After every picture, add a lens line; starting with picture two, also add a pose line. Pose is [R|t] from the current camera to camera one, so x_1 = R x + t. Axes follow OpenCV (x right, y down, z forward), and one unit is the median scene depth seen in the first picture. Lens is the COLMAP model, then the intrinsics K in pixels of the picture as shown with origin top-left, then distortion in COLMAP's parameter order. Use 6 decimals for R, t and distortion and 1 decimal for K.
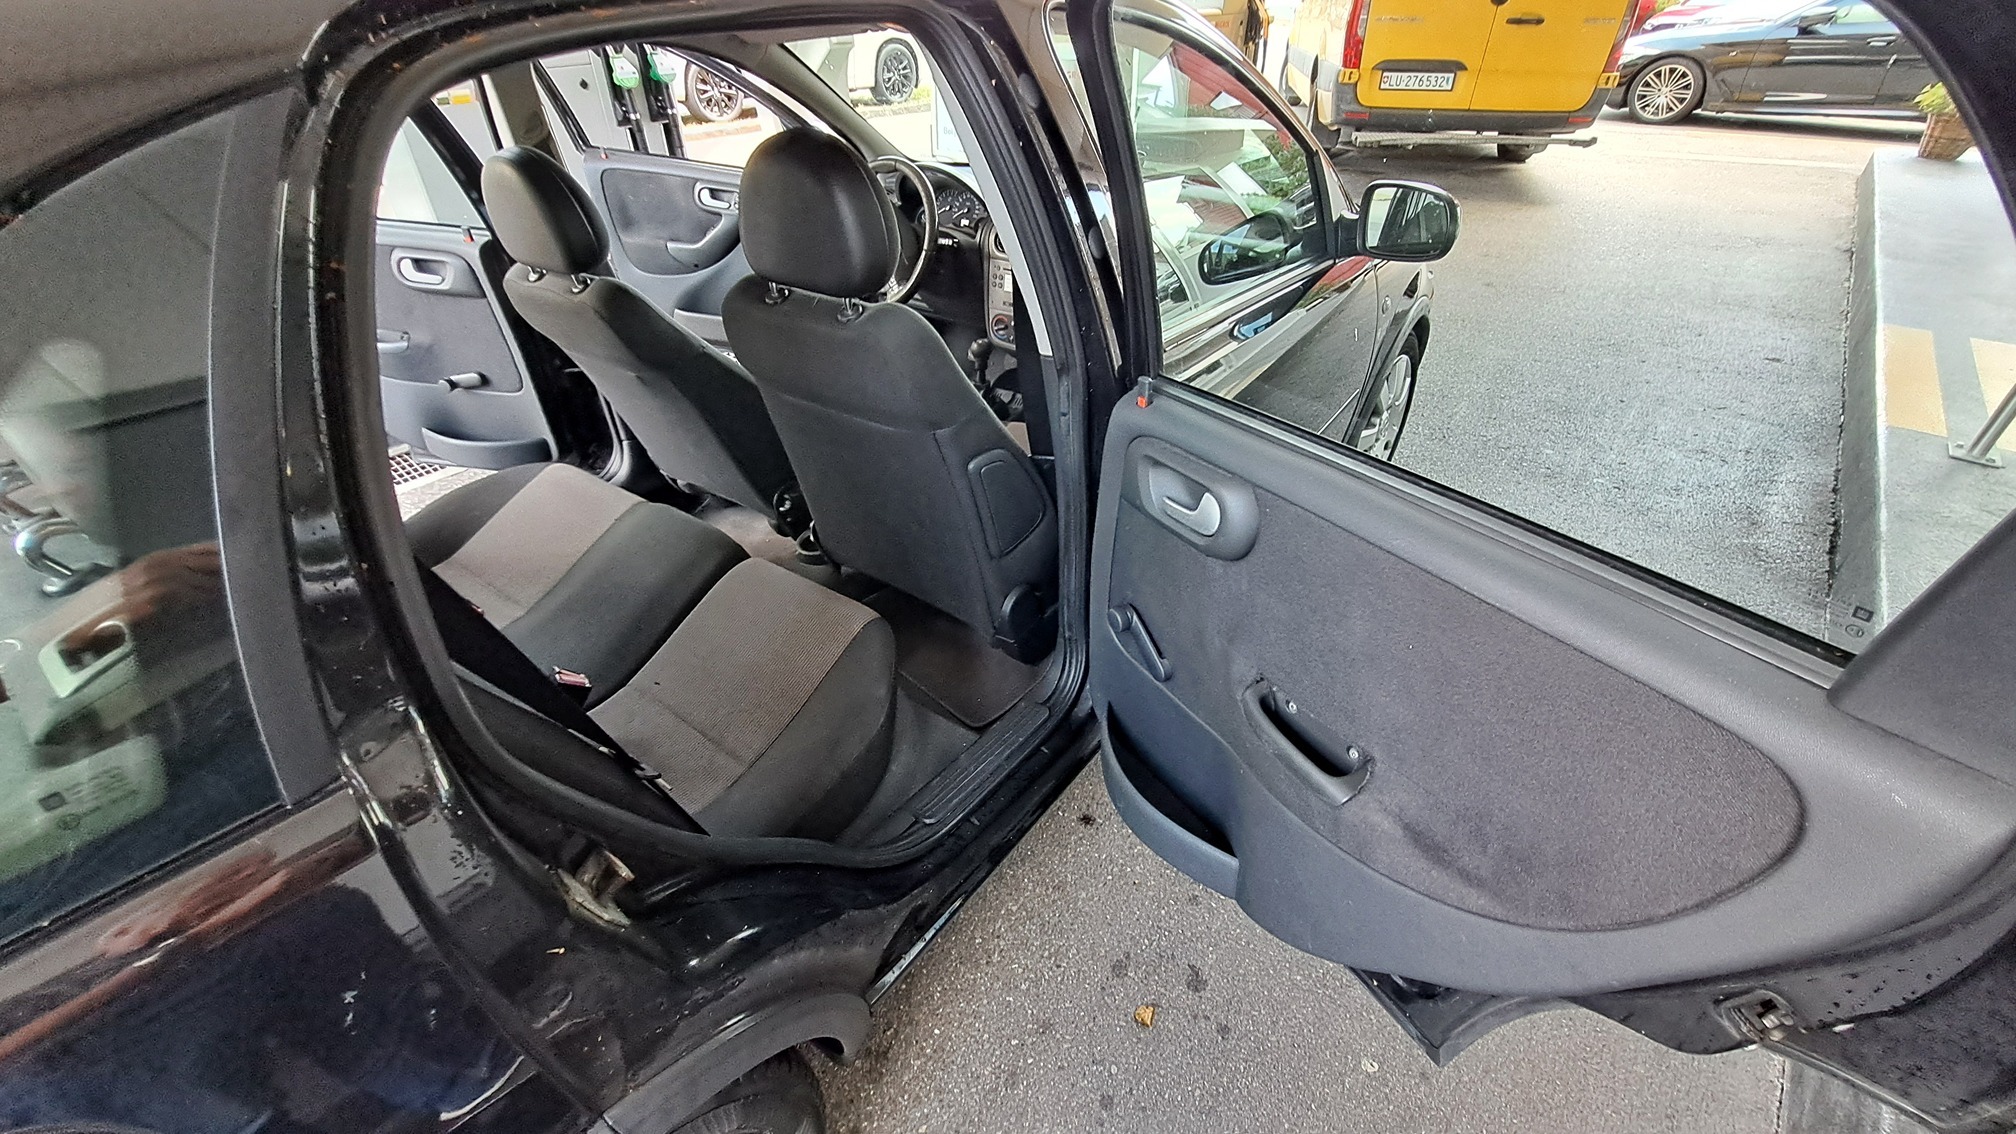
lens RADIAL K [[834.1, 0, 1001.4], [0, 834.1, 576.1], [0, 0, 1]] dist [-0.000216, 0.000835]
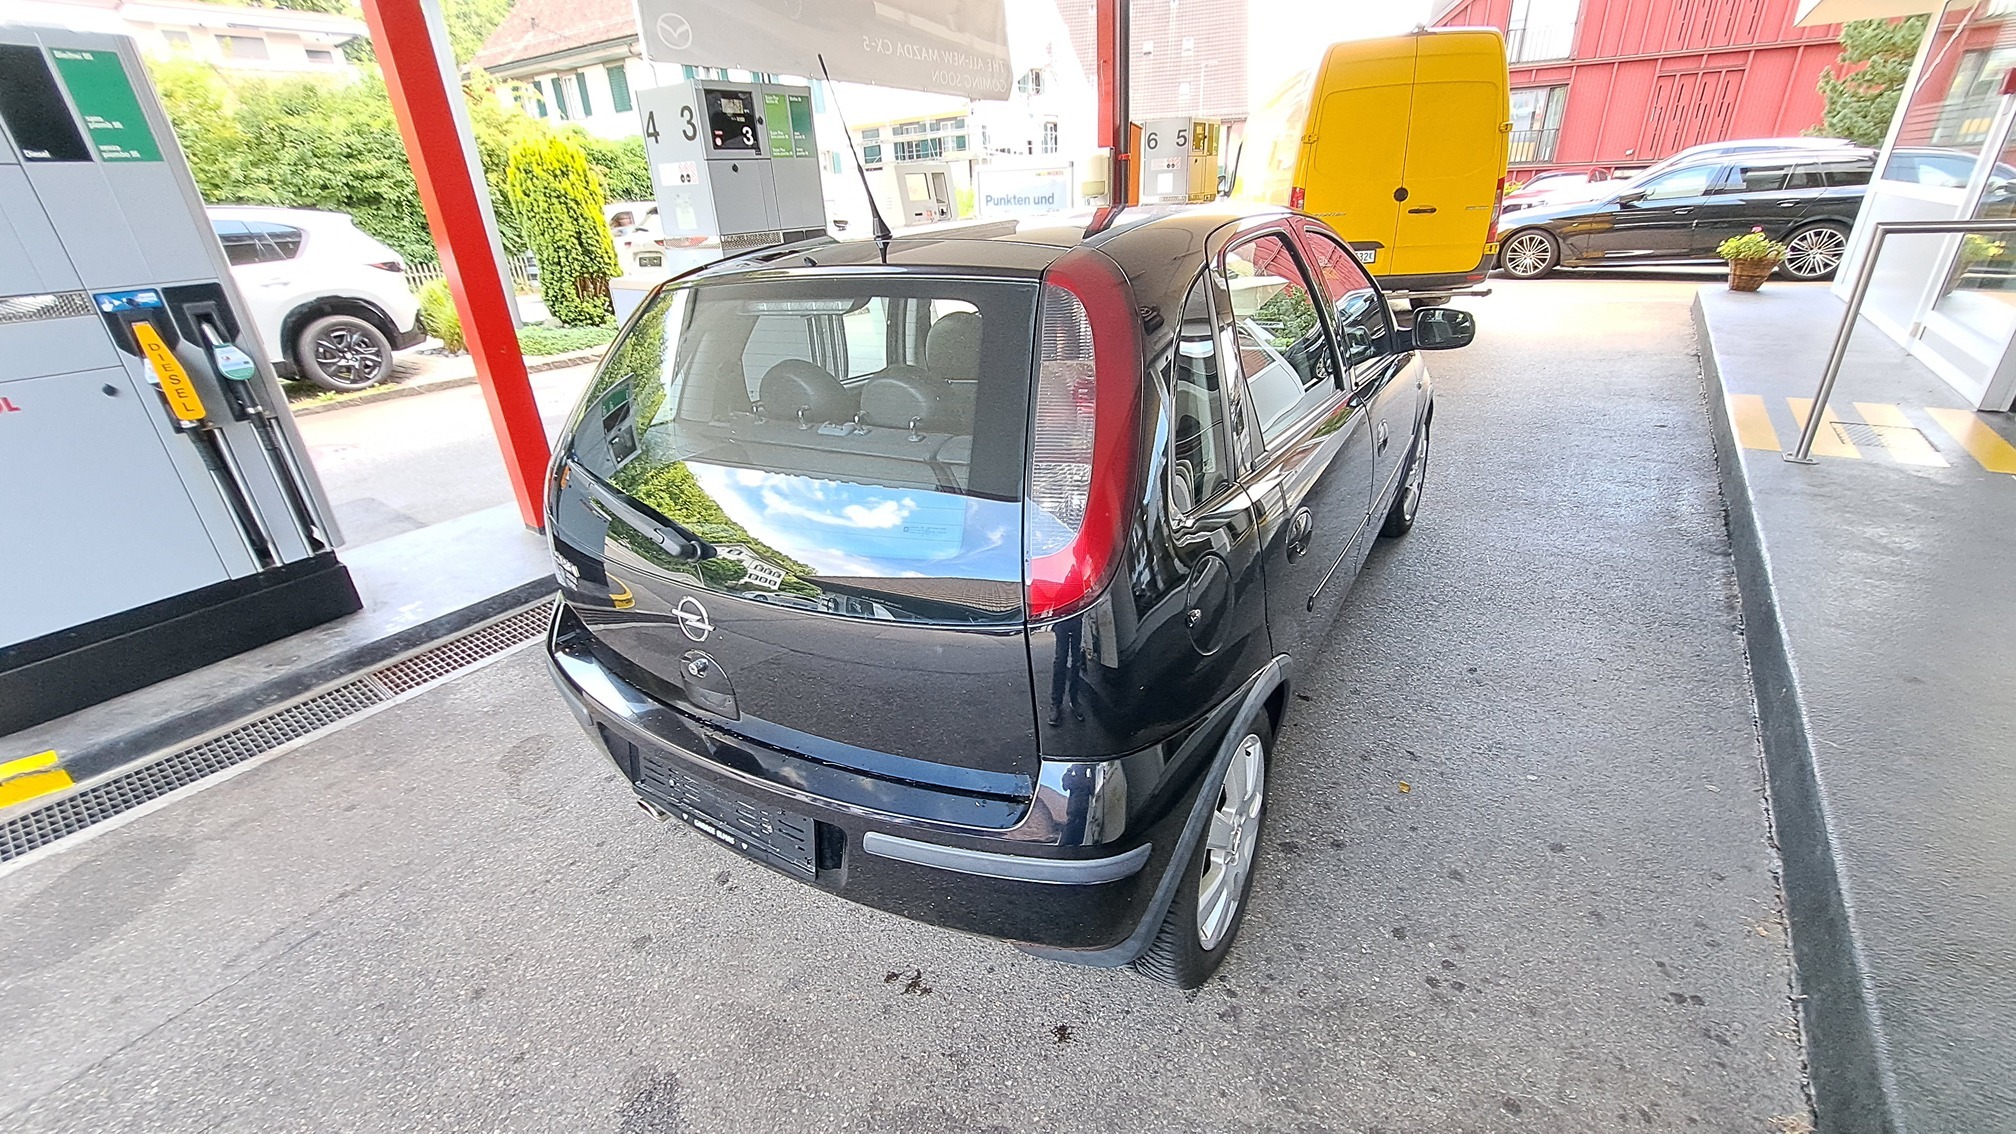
lens RADIAL K [[806.4, 0, 1008.0], [0, 806.4, 567.0], [0, 0, 1]] dist [-0.001570, -0.000079]
pose [[0.996647, -0.066434, 0.047773, -0.120917], [0.074127, 0.980262, -0.183277, 0.069535], [-0.034655, 0.186204, 0.981900, -0.119695]]
